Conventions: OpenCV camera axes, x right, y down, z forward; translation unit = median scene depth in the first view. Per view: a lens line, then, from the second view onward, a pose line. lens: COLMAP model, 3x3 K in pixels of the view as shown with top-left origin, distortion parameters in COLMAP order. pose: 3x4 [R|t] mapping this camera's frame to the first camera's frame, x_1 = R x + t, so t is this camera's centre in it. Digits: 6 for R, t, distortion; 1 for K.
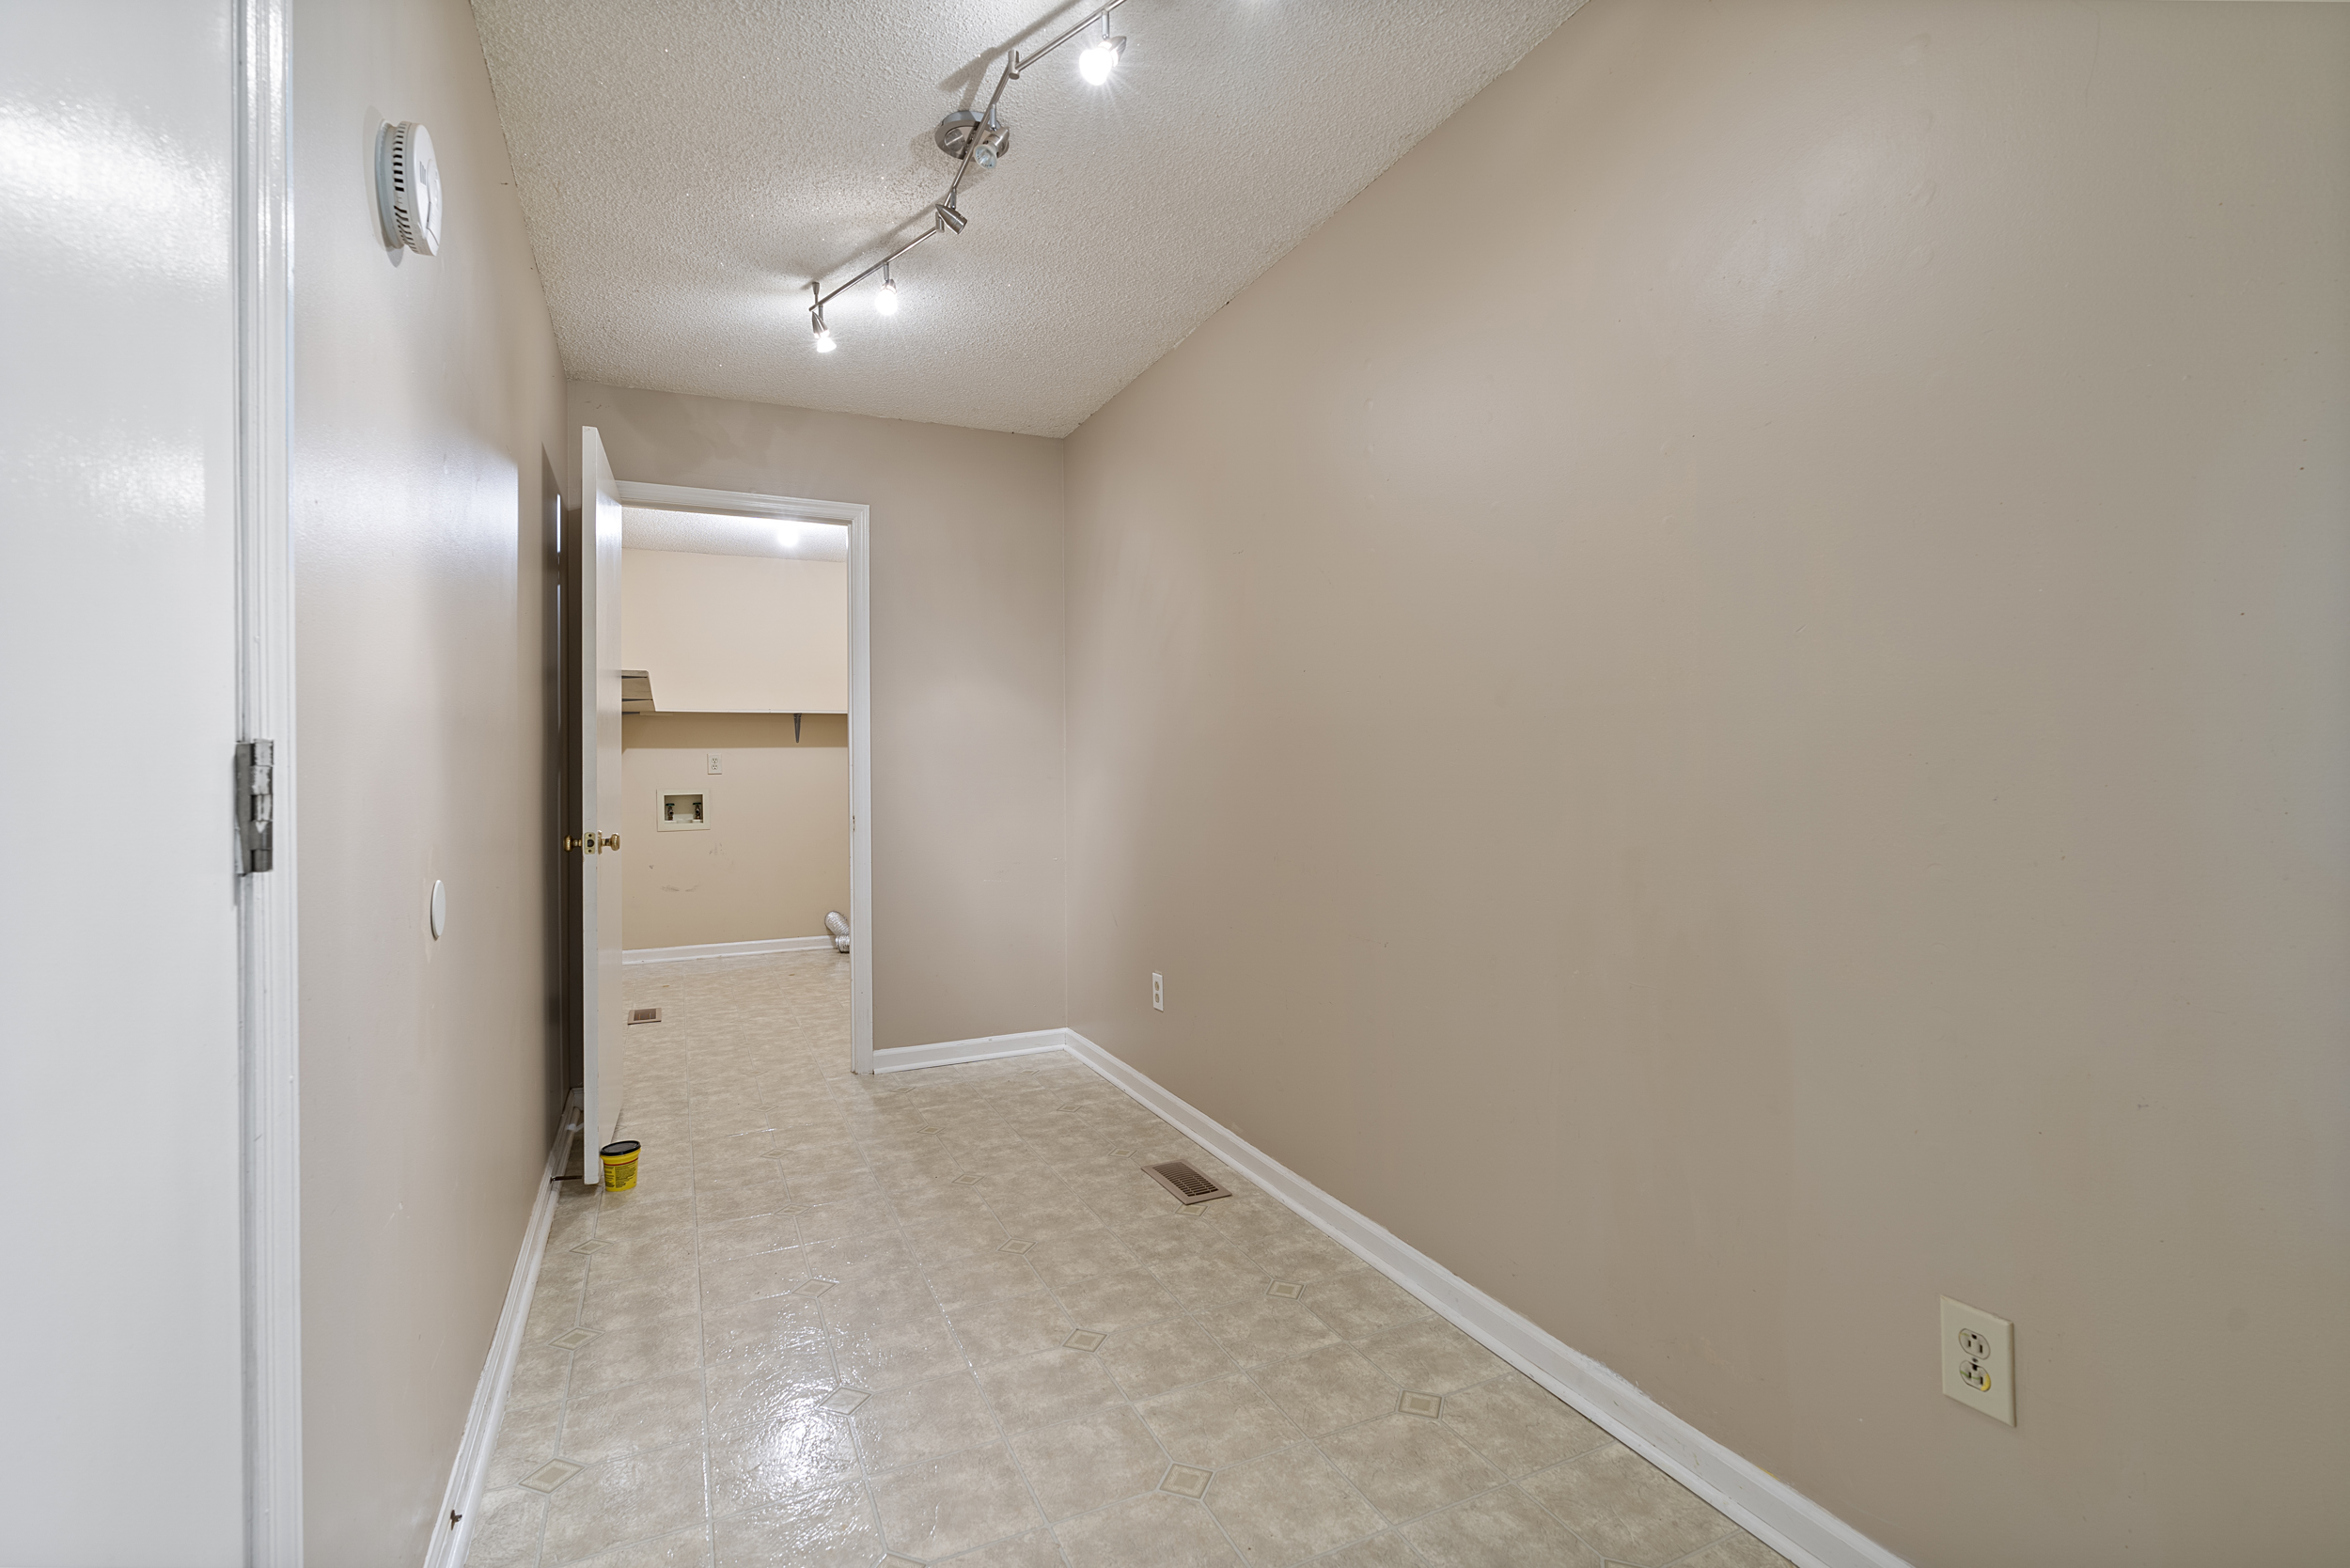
lens RADIAL K [[1068.4, 0, 1177.2], [0, 1068.4, 765.6], [0, 0, 1]] dist [-0.004379, 0.001412]
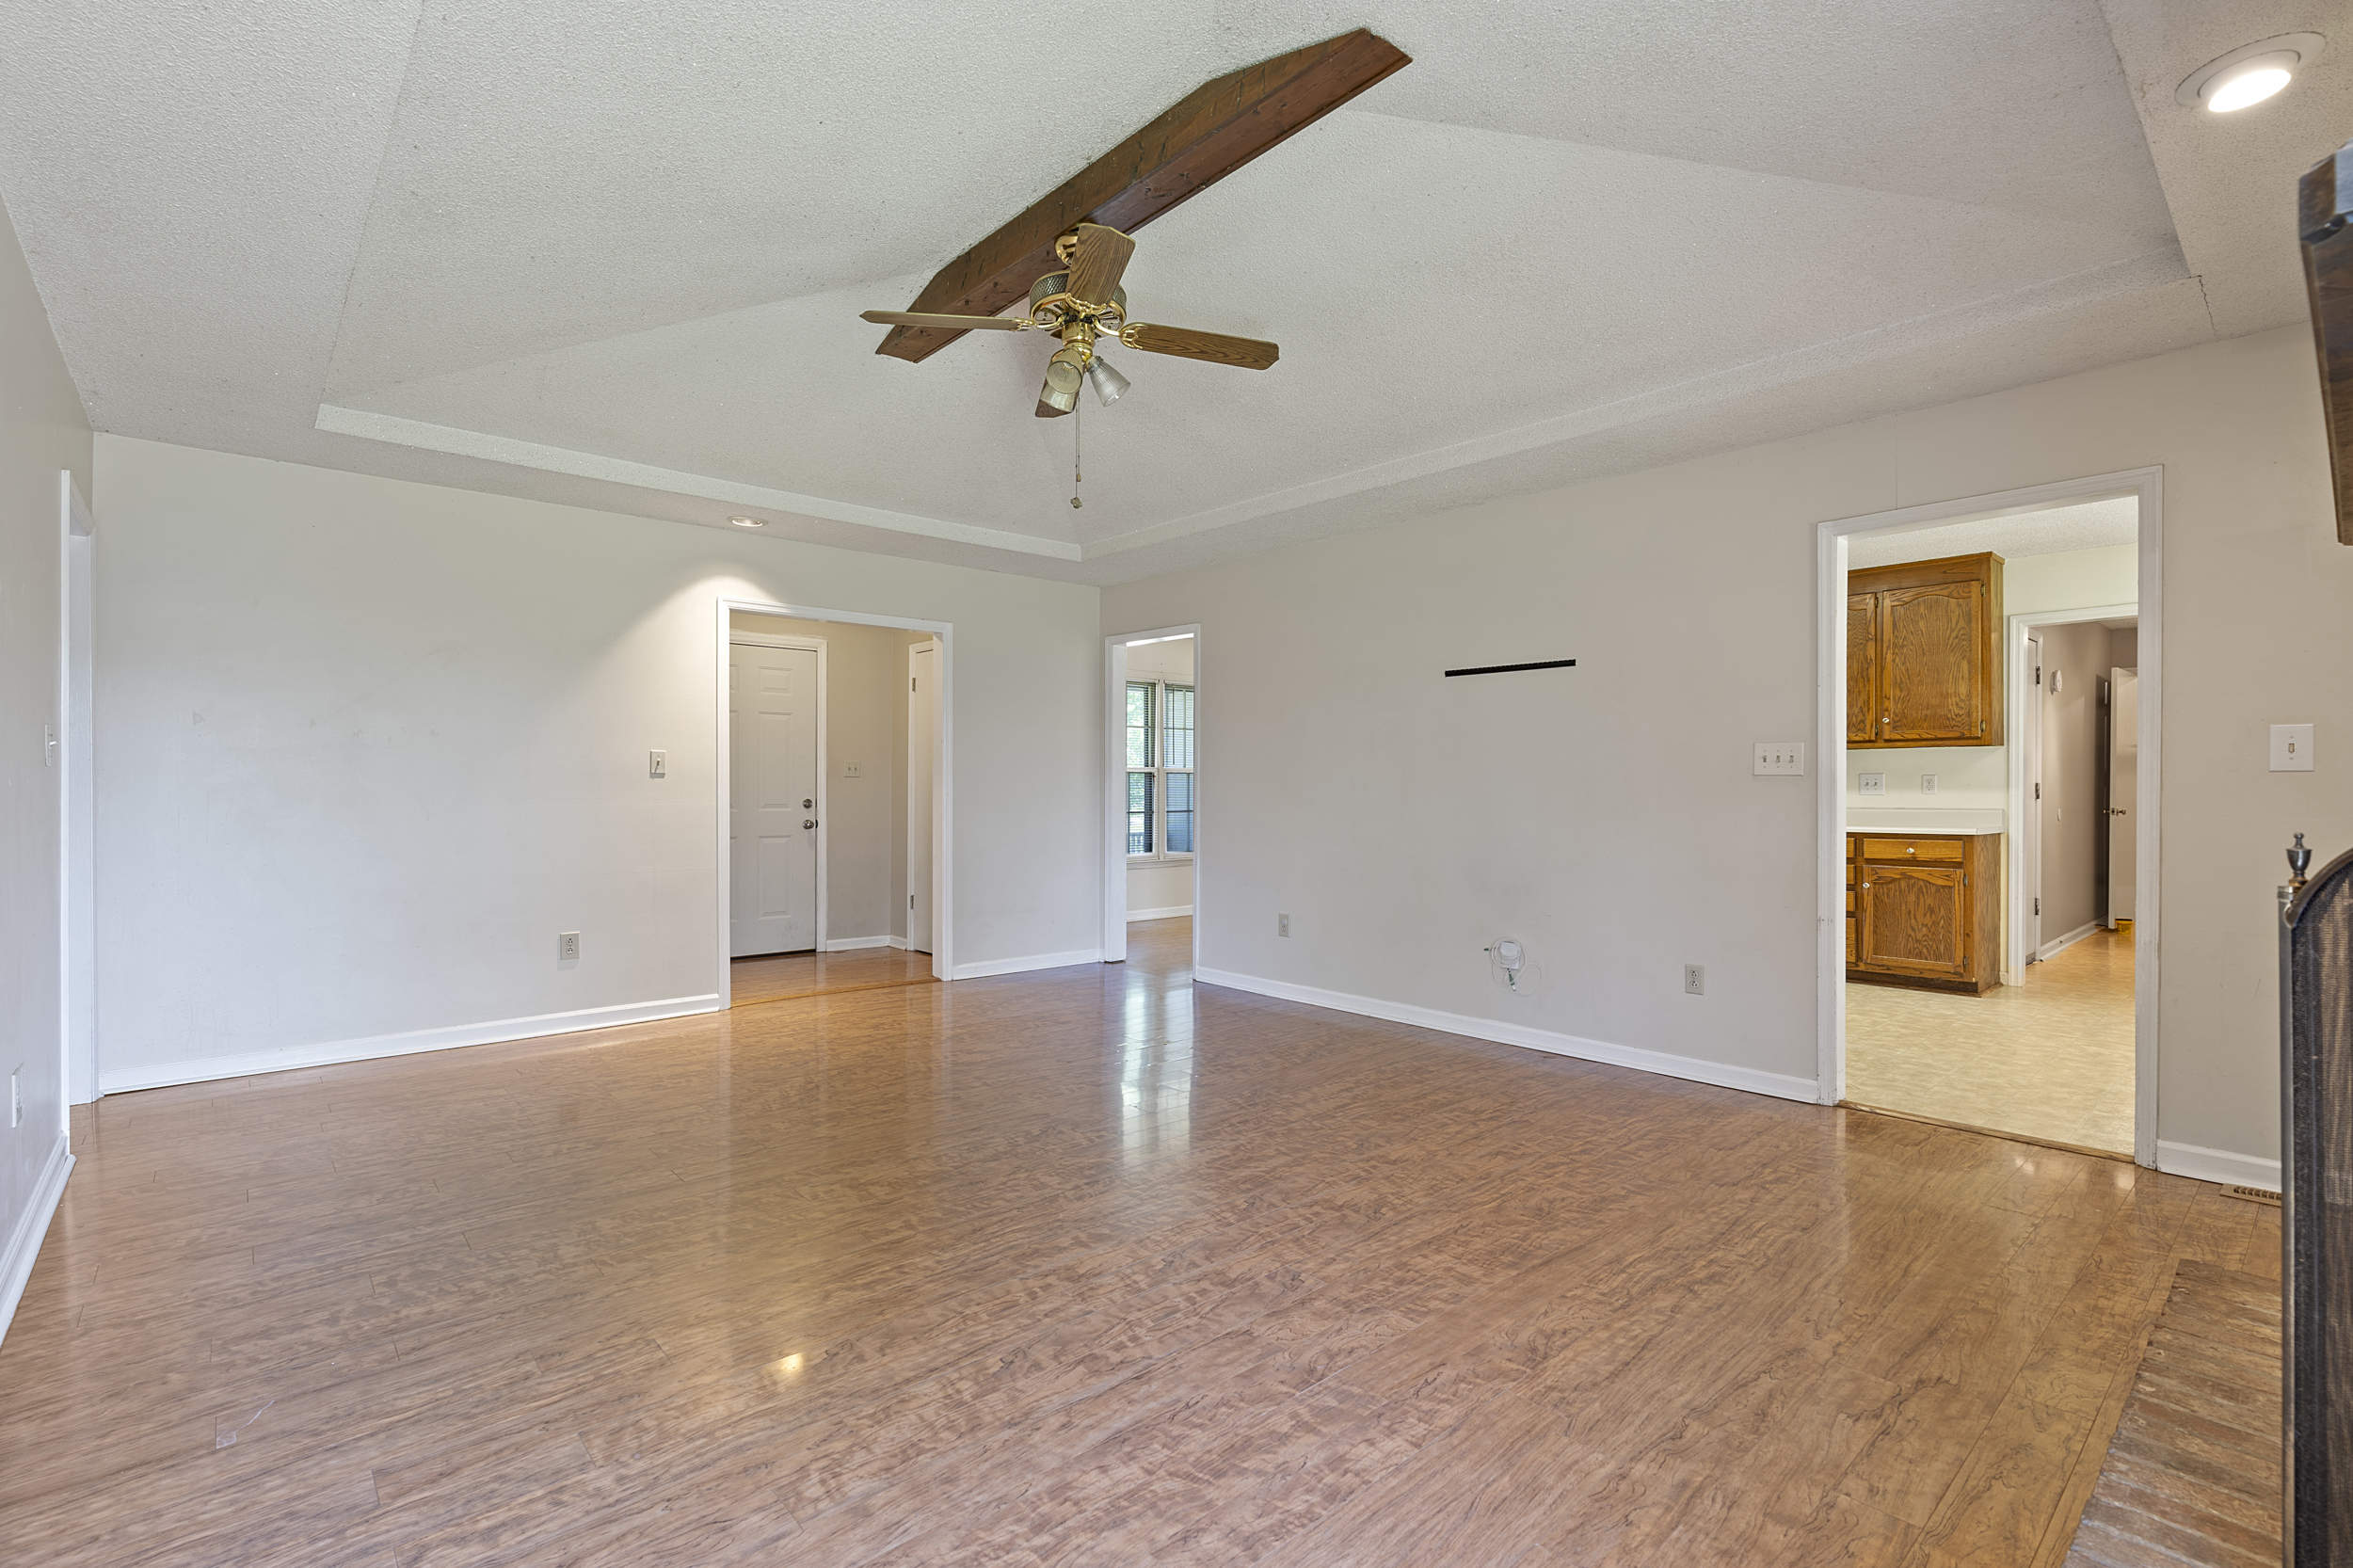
lens RADIAL K [[1069.7, 0, 1174.1], [0, 1069.7, 782.4], [0, 0, 1]] dist [-0.004379, 0.001412]
pose [[0.278398, 0.012811, -0.960380, 1.387548], [-0.006230, 0.999914, 0.011533, -0.021034], [0.960446, 0.002772, 0.278454, -2.055041]]
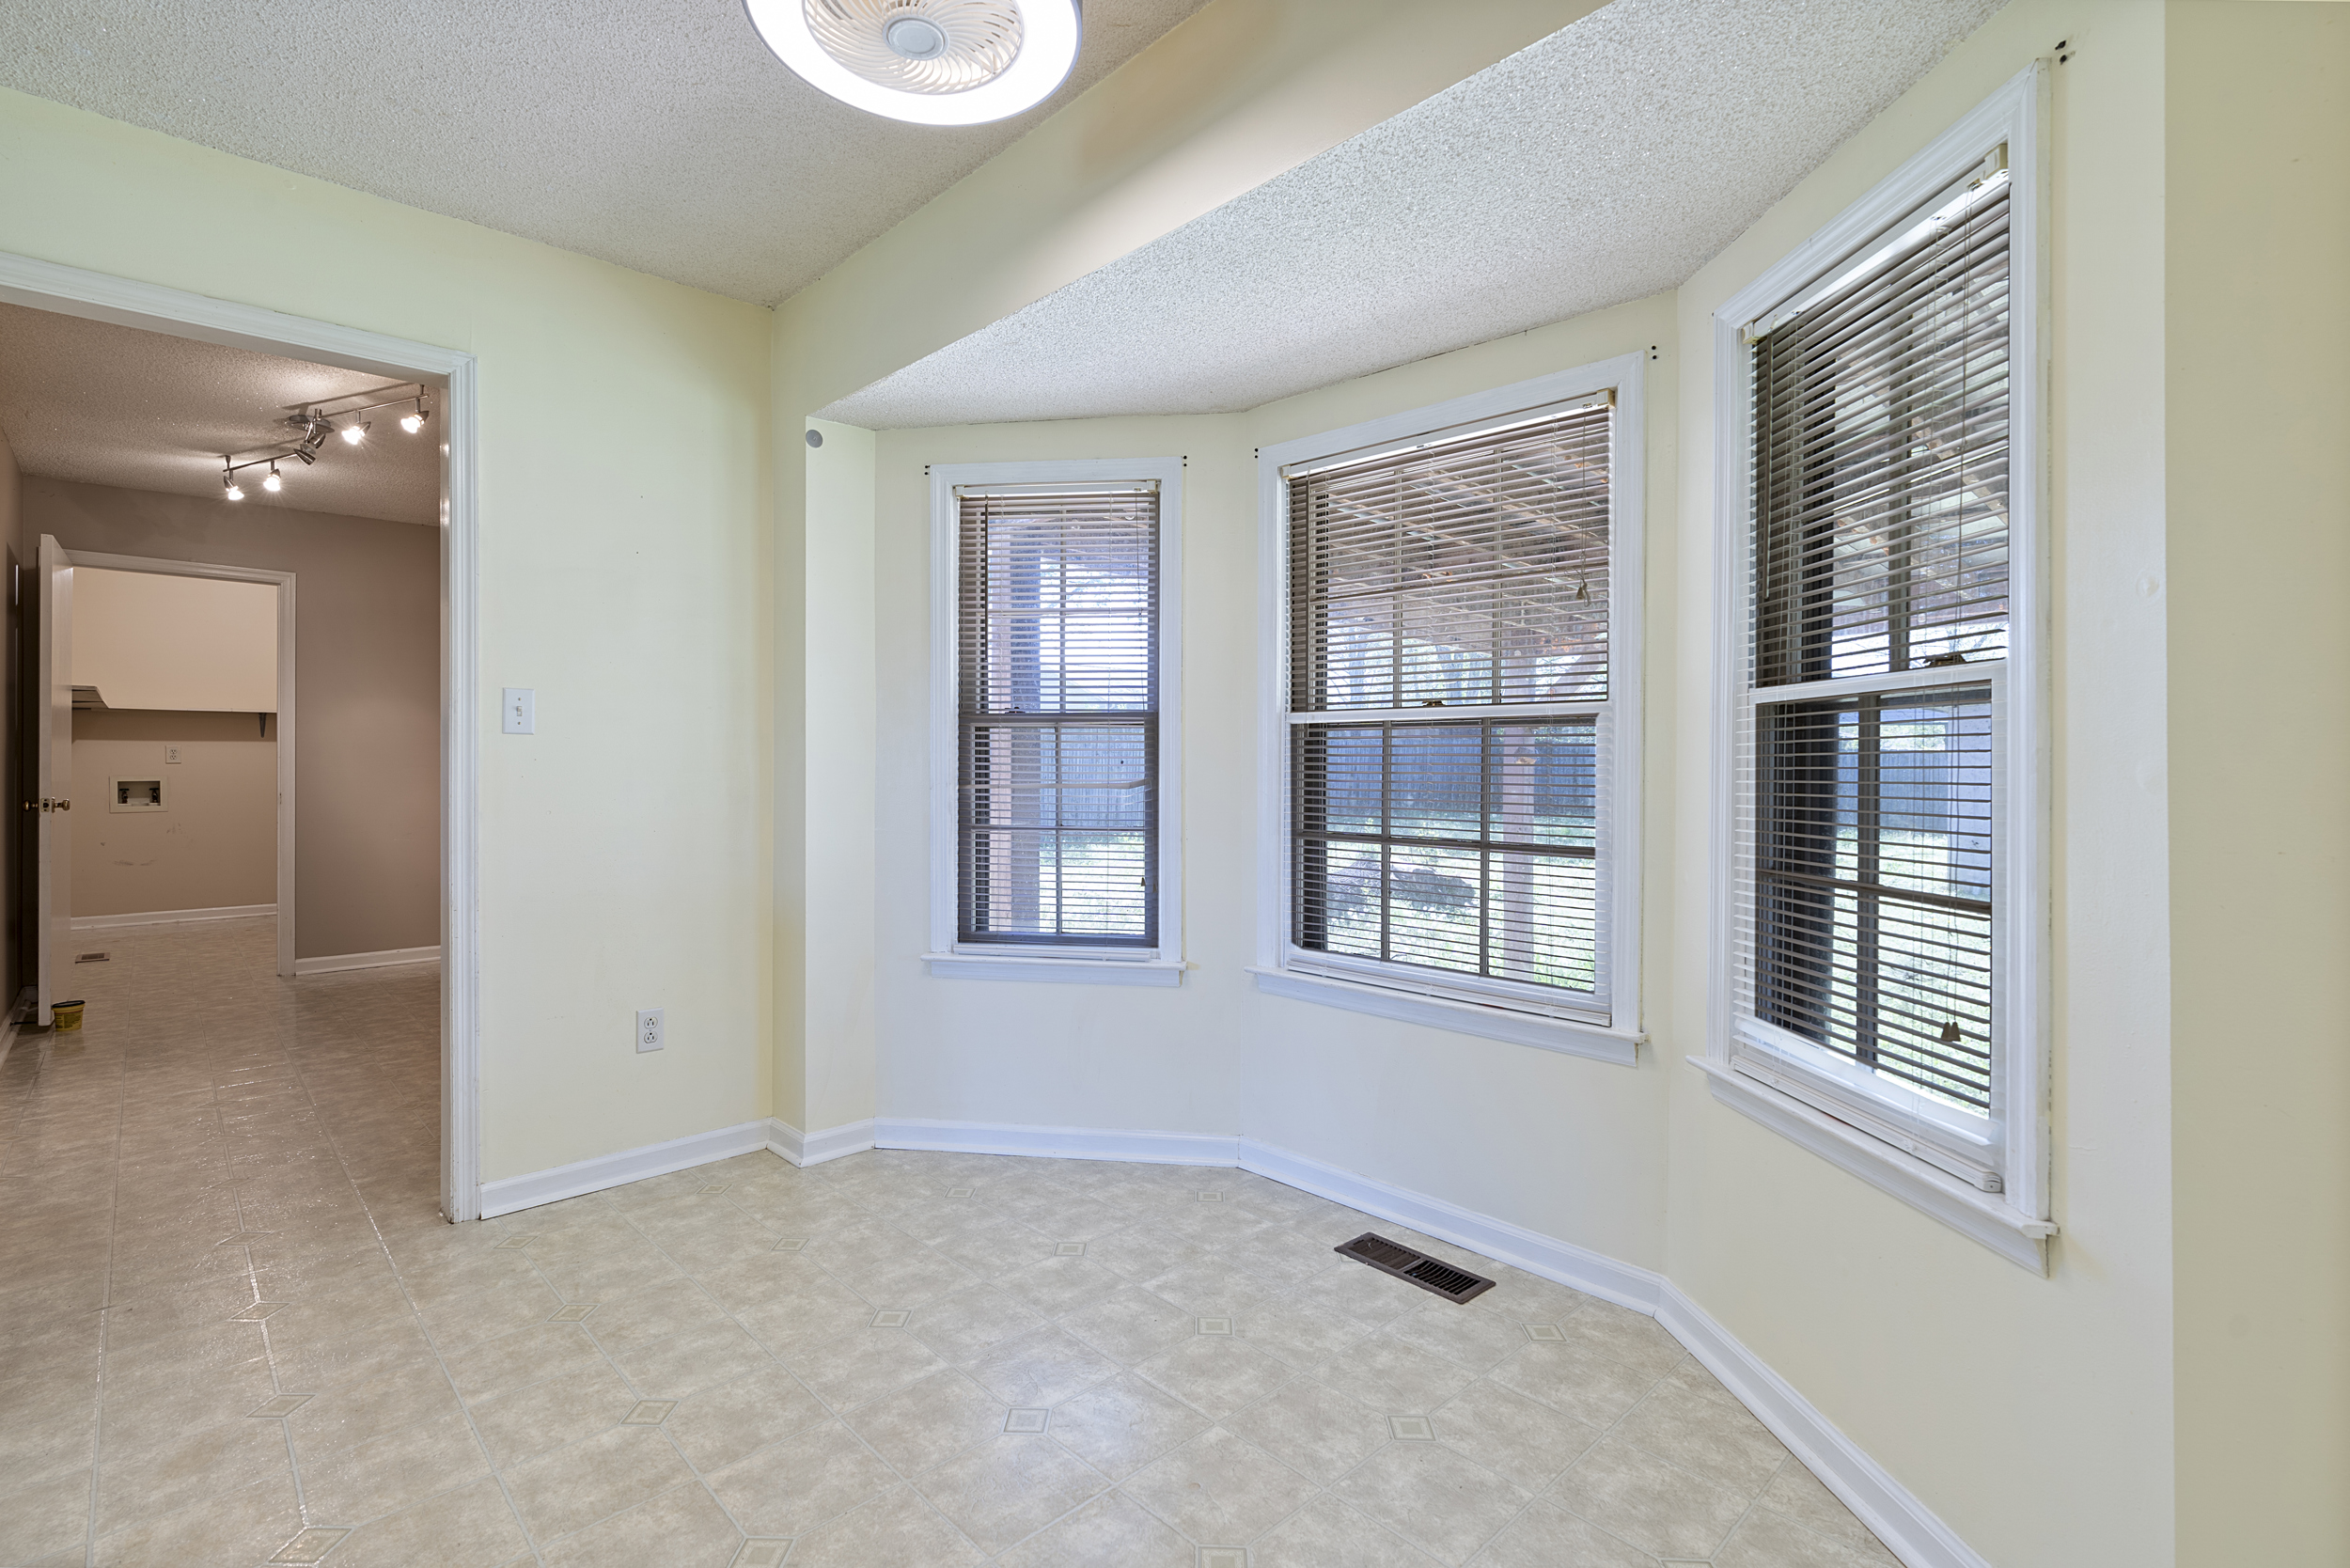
lens RADIAL K [[1068.4, 0, 1166.6], [0, 1068.4, 768.5], [0, 0, 1]] dist [-0.004379, 0.001412]
pose [[0.949126, 0.009152, 0.314765, 0.459037], [-0.010137, 0.999948, 0.001494, 0.001274], [-0.314734, -0.004609, 0.949169, -0.885880]]
